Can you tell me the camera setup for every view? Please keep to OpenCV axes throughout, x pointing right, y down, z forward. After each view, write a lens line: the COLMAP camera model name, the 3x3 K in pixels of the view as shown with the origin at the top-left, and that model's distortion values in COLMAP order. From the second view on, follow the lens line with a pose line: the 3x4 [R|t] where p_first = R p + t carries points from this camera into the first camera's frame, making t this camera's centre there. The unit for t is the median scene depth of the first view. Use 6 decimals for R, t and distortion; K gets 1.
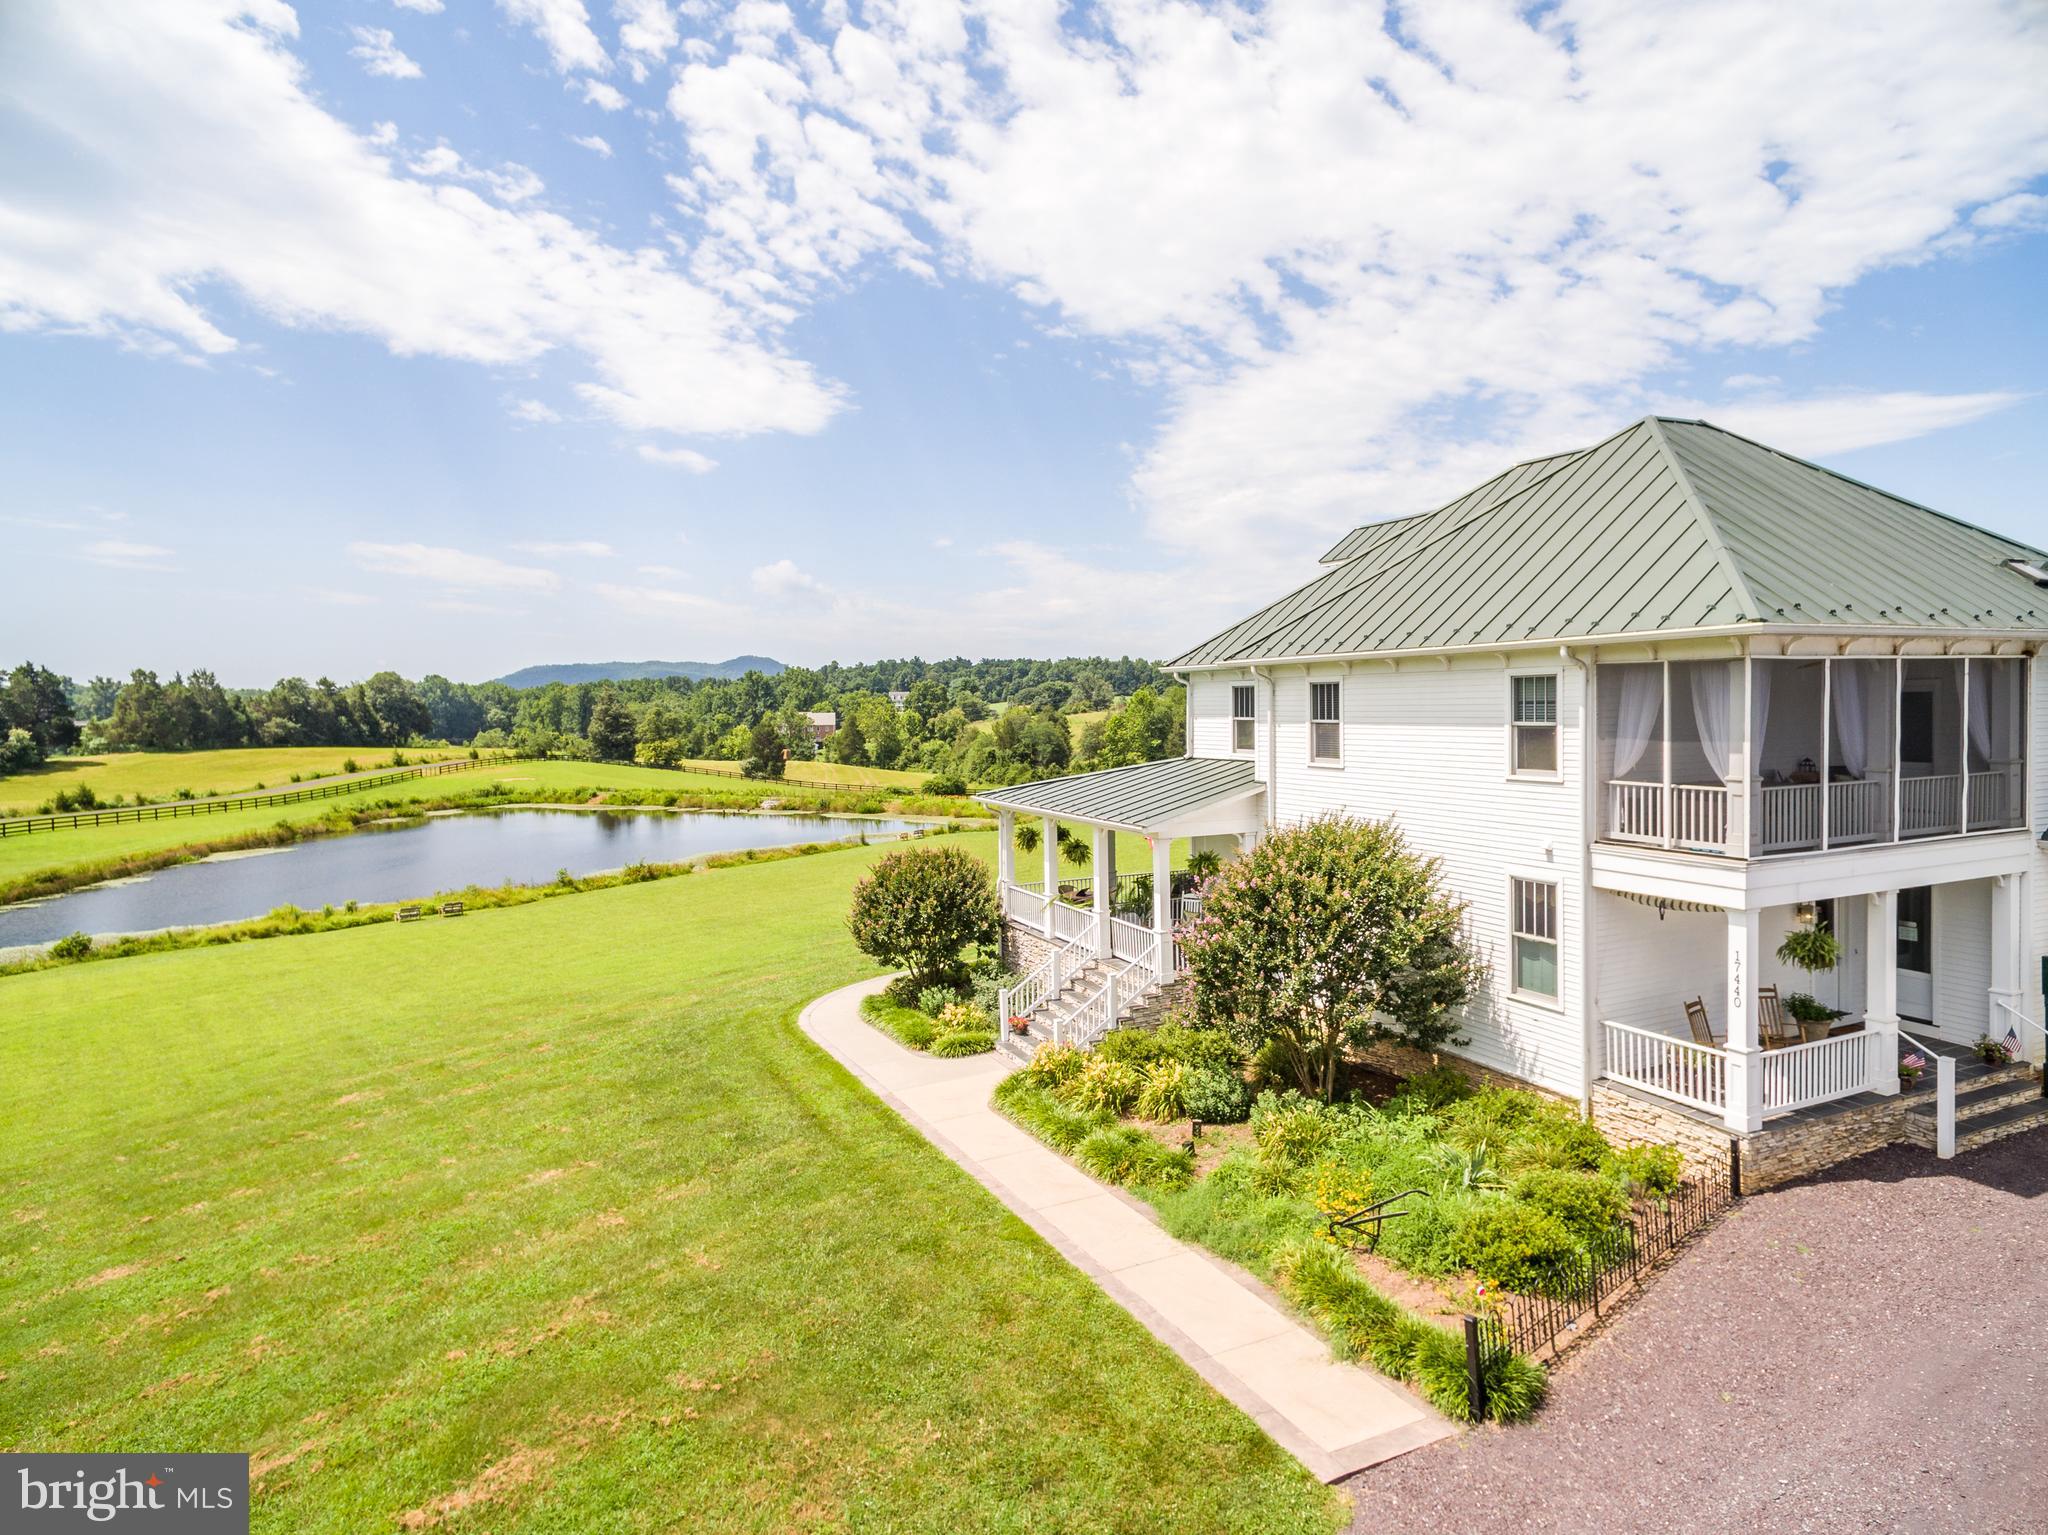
lens RADIAL K [[1183.2, 0, 1026.8], [0, 1183.2, 765.2], [0, 0, 1]] dist [0.006010, 0.001481]
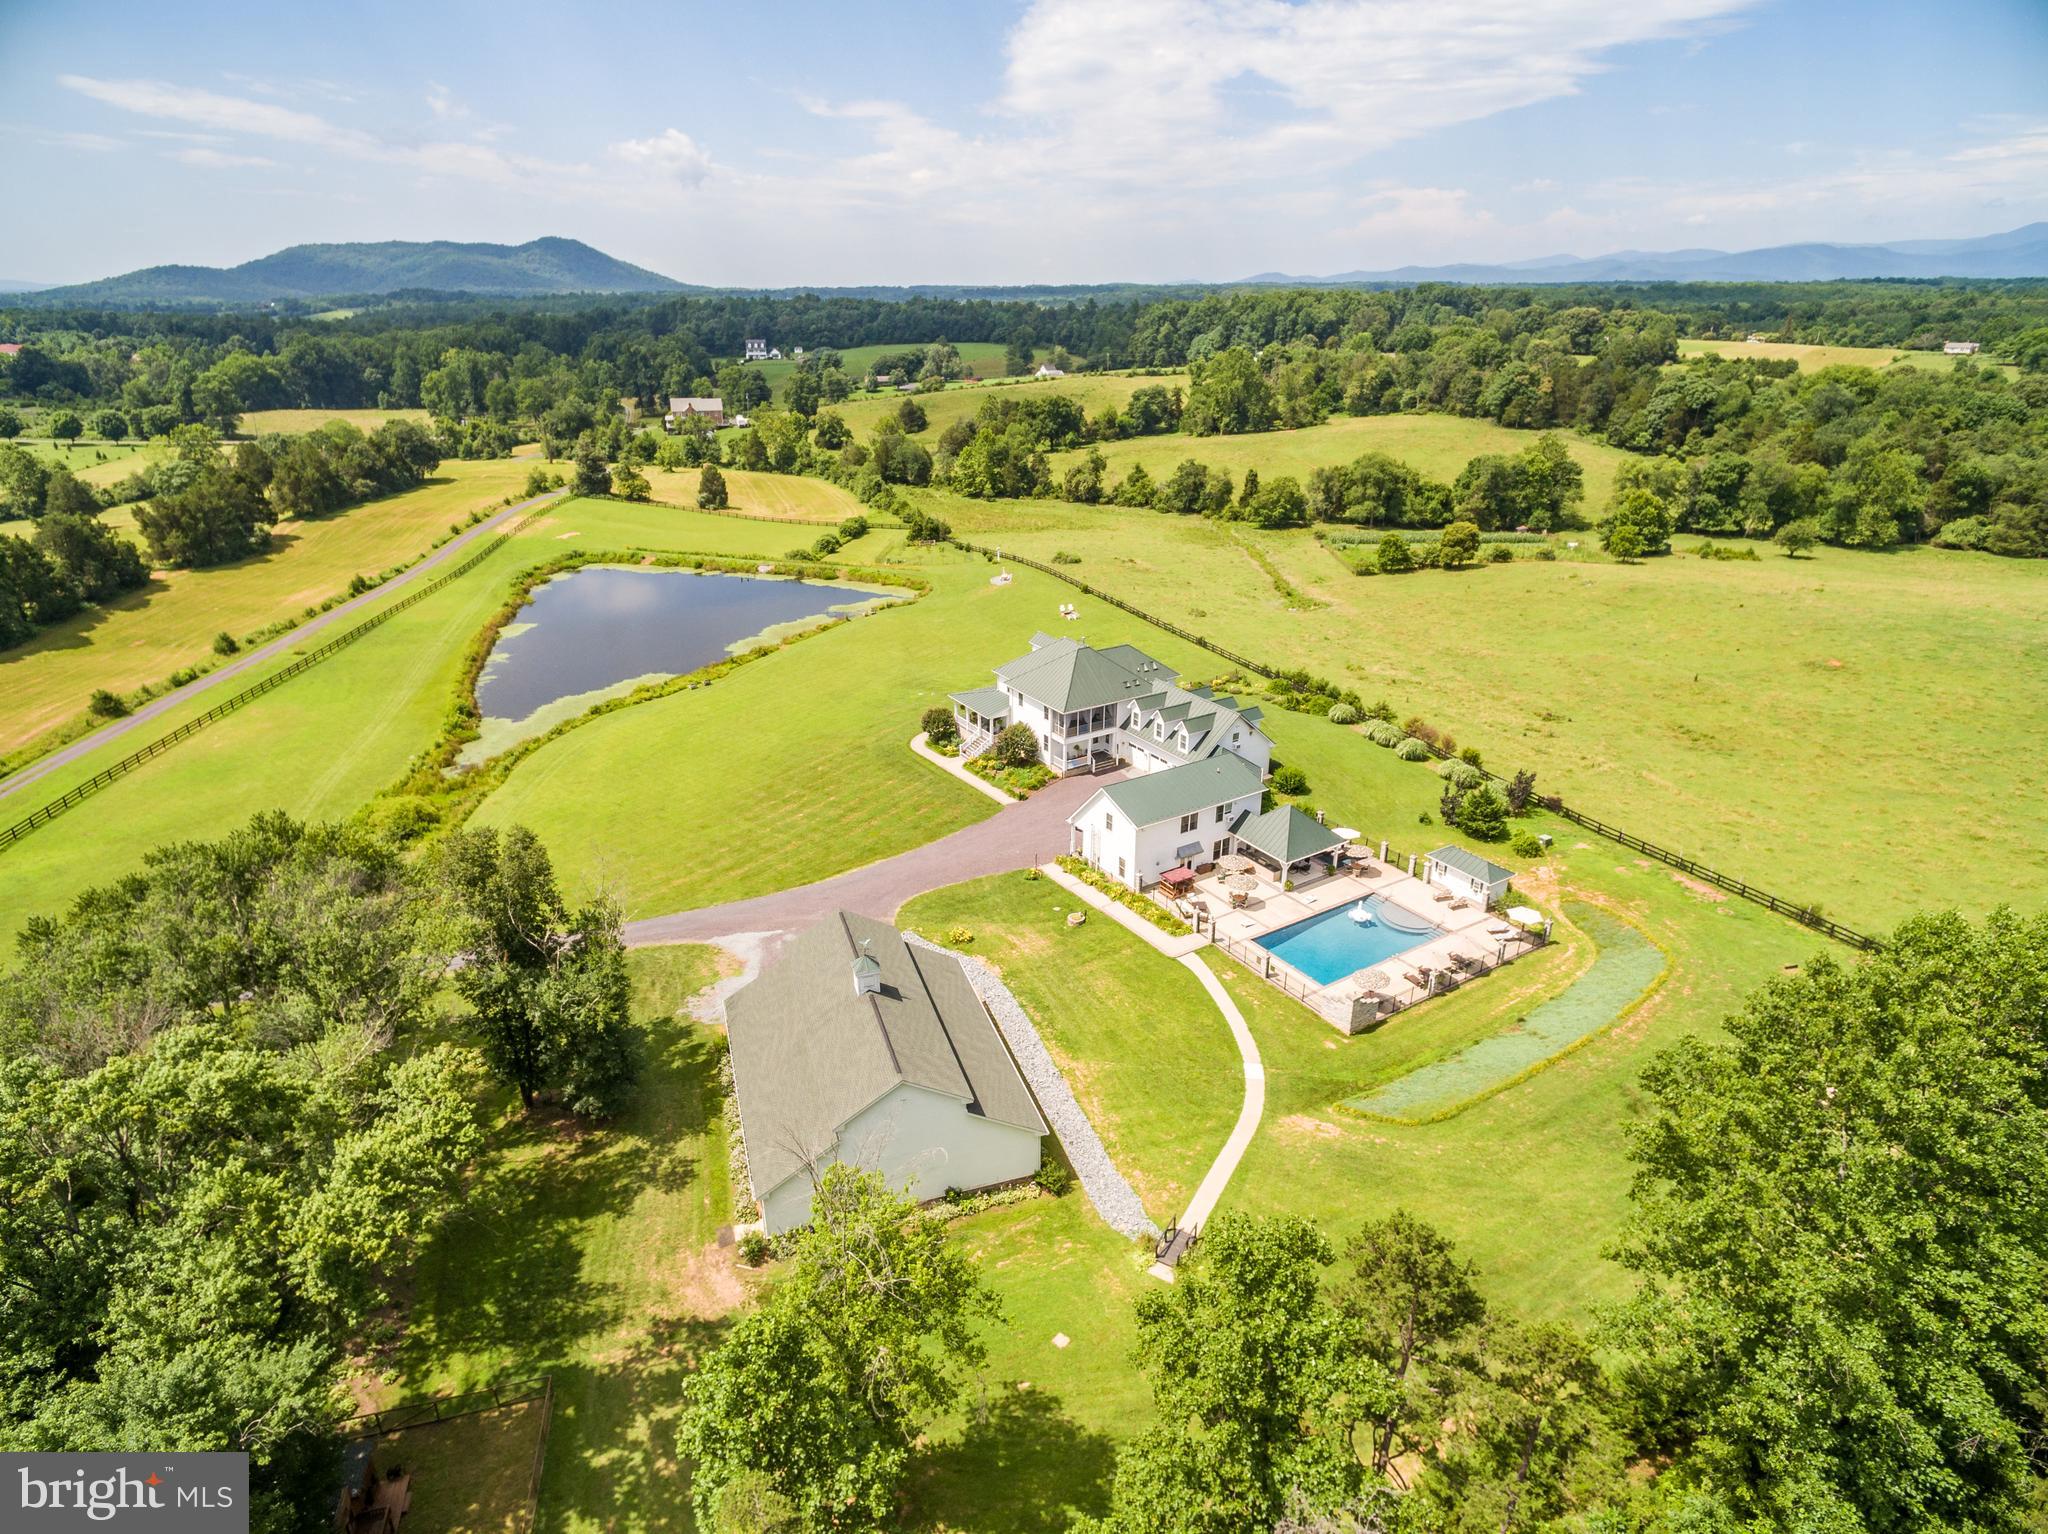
lens RADIAL K [[1183.2, 0, 1025.2], [0, 1183.2, 767.3], [0, 0, 1]] dist [0.006010, 0.001481]
pose [[0.991855, -0.036578, 0.122005, -0.037954], [-0.005456, 0.944799, 0.327606, -0.142712], [-0.127254, -0.325604, 0.936904, -0.394915]]
